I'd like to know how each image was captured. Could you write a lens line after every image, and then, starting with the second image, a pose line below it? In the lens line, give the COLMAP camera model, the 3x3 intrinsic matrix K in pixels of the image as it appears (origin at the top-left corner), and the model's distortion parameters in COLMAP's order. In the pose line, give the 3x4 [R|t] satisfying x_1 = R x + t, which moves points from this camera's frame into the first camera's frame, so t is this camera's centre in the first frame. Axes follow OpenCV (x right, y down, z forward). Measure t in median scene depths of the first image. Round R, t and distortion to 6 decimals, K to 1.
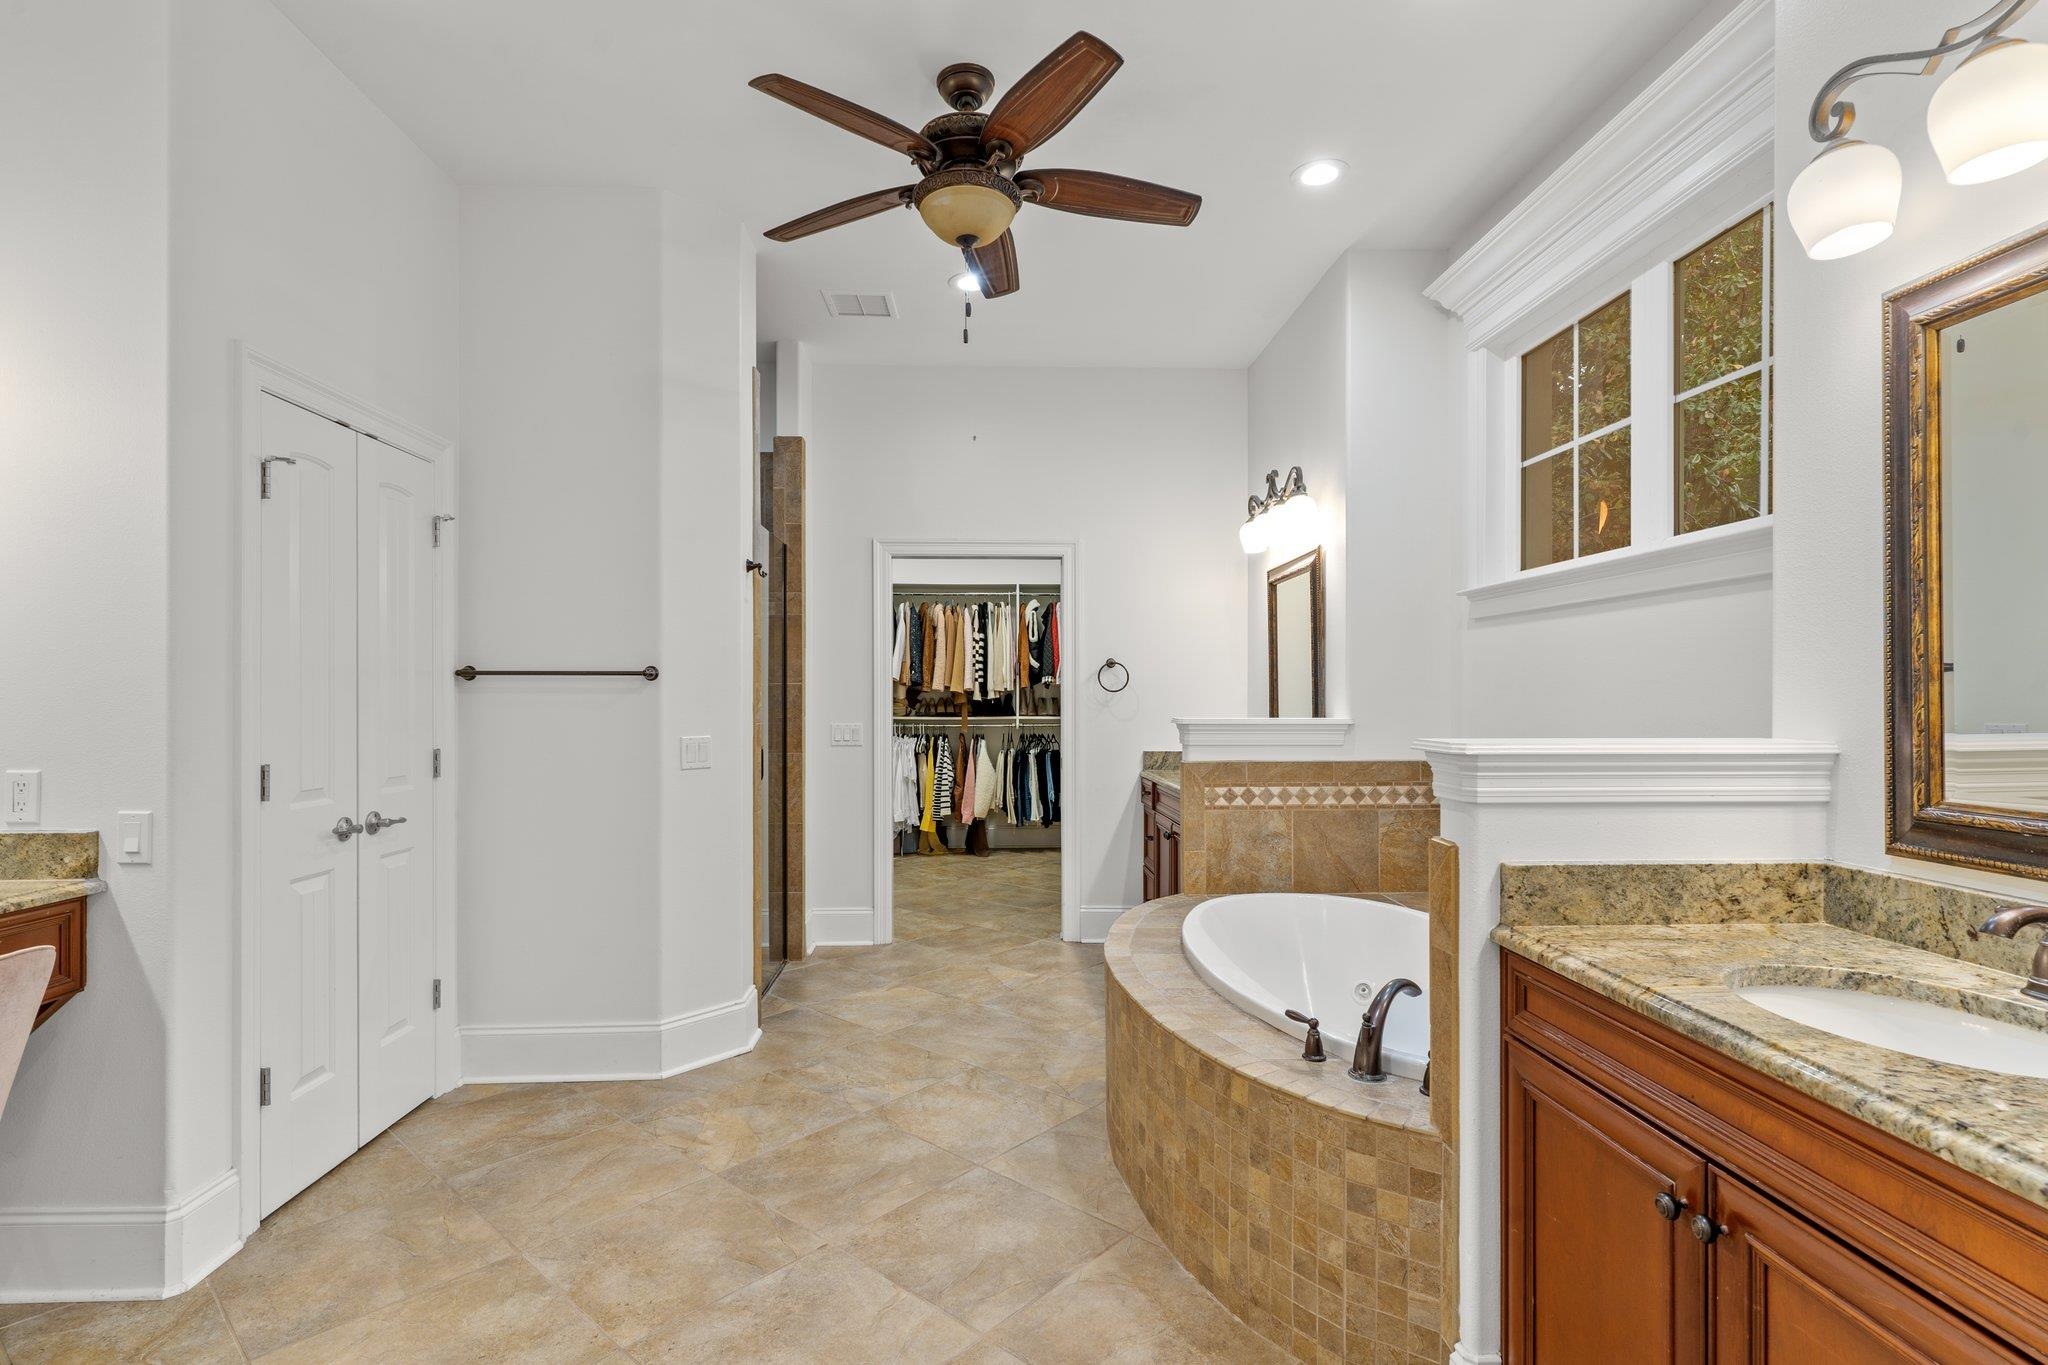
lens RADIAL K [[985.2, 0, 1012.1], [0, 985.2, 695.8], [0, 0, 1]] dist [0.006056, -0.002503]
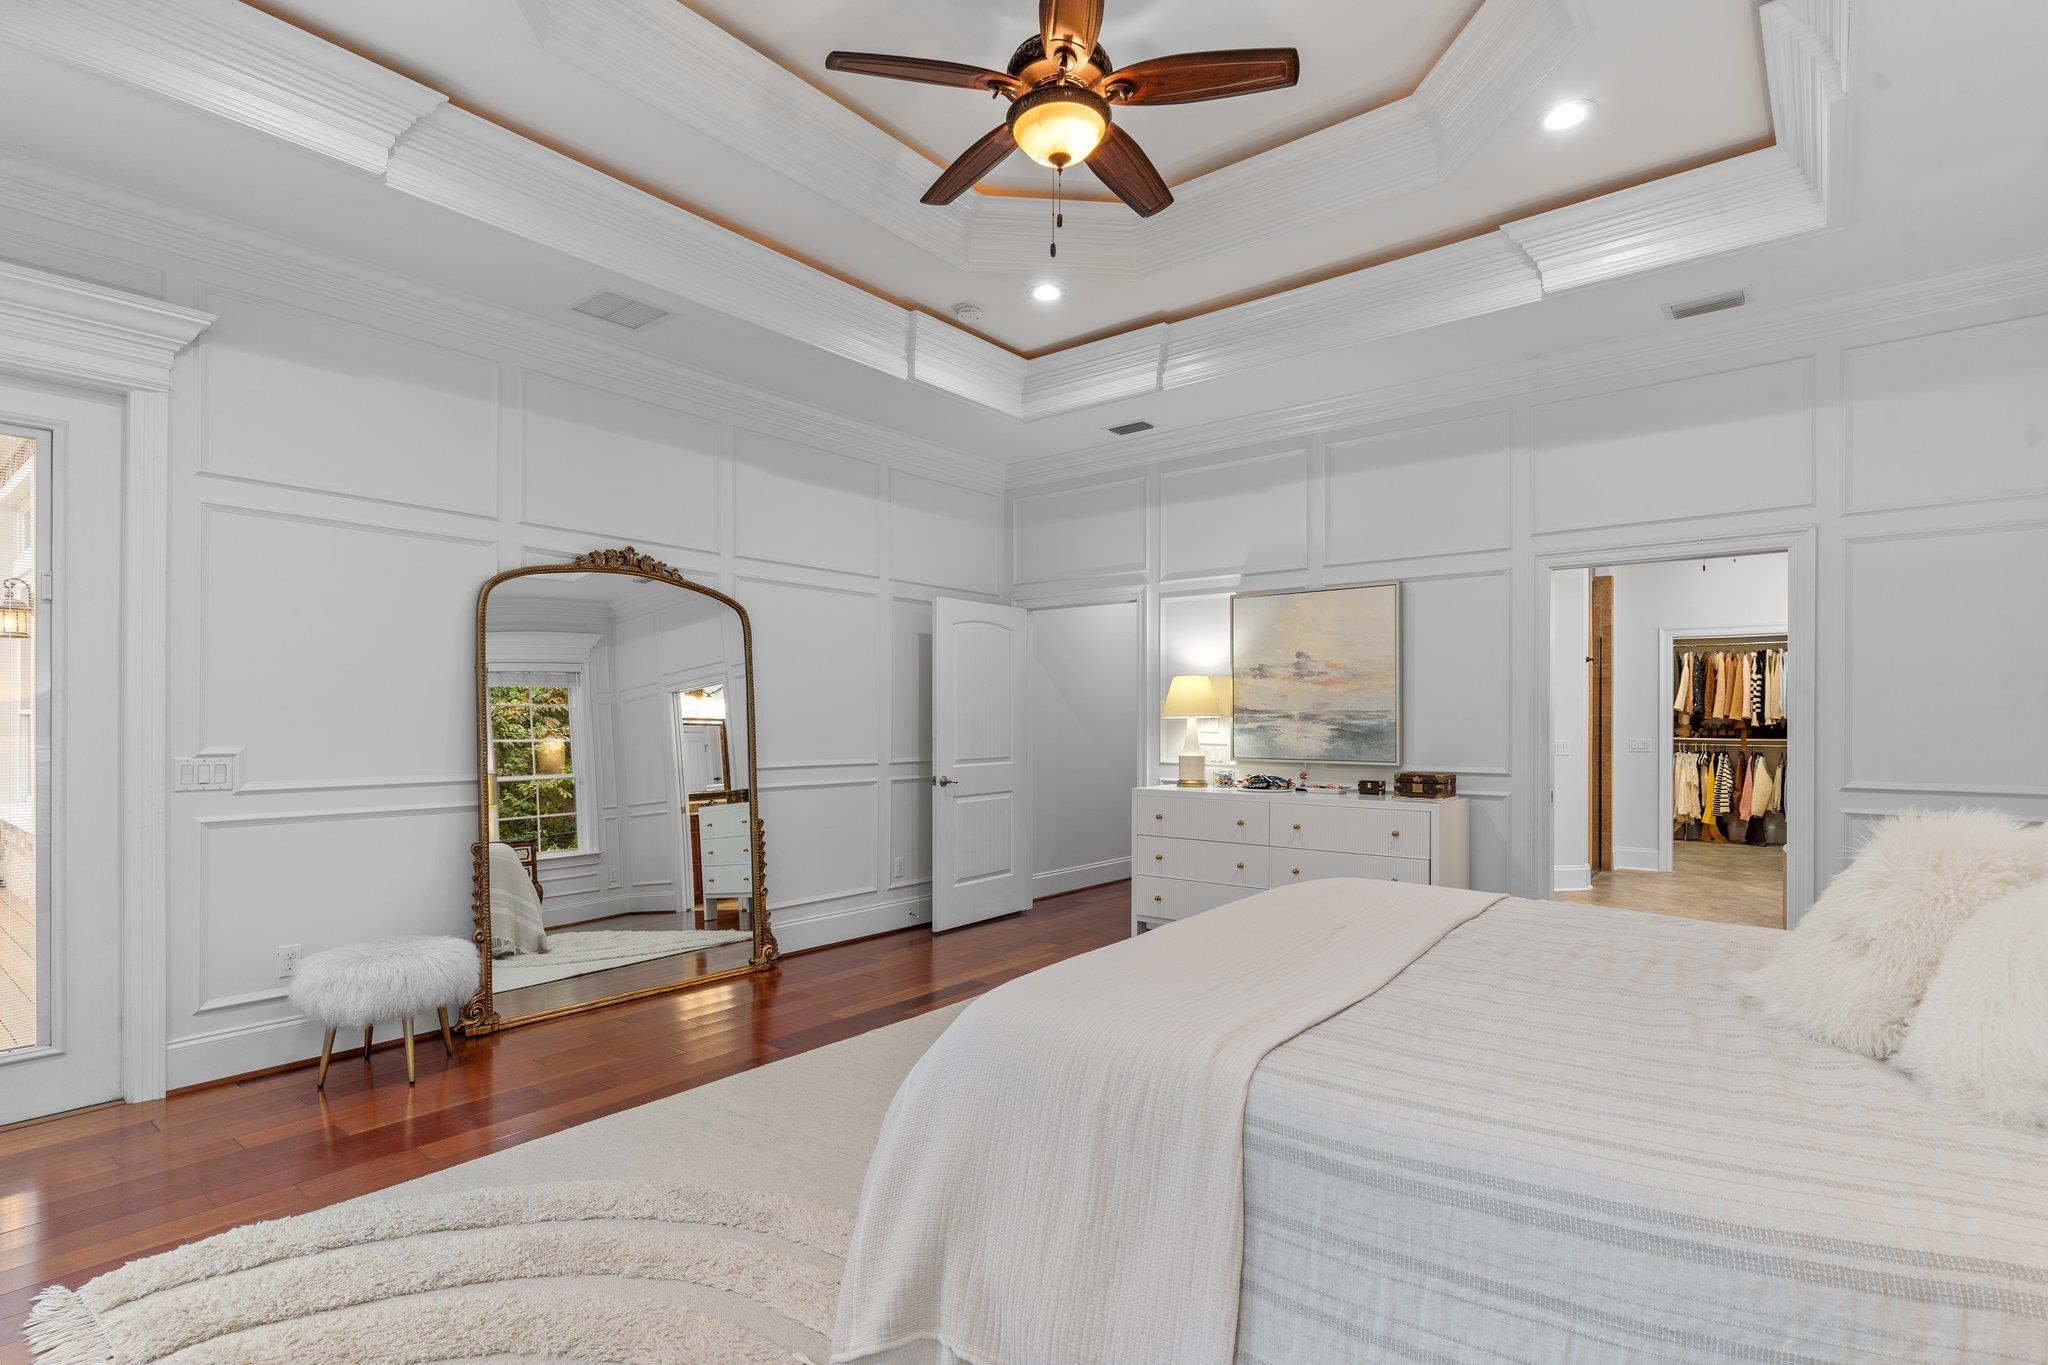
lens RADIAL K [[985.2, 0, 1019.9], [0, 985.2, 711.4], [0, 0, 1]] dist [0.006056, -0.002503]
pose [[0.751792, 0.002674, -0.659395, 0.094763], [-0.006156, 0.999977, -0.002964, -0.004701], [0.659371, 0.006288, 0.751791, -0.622117]]
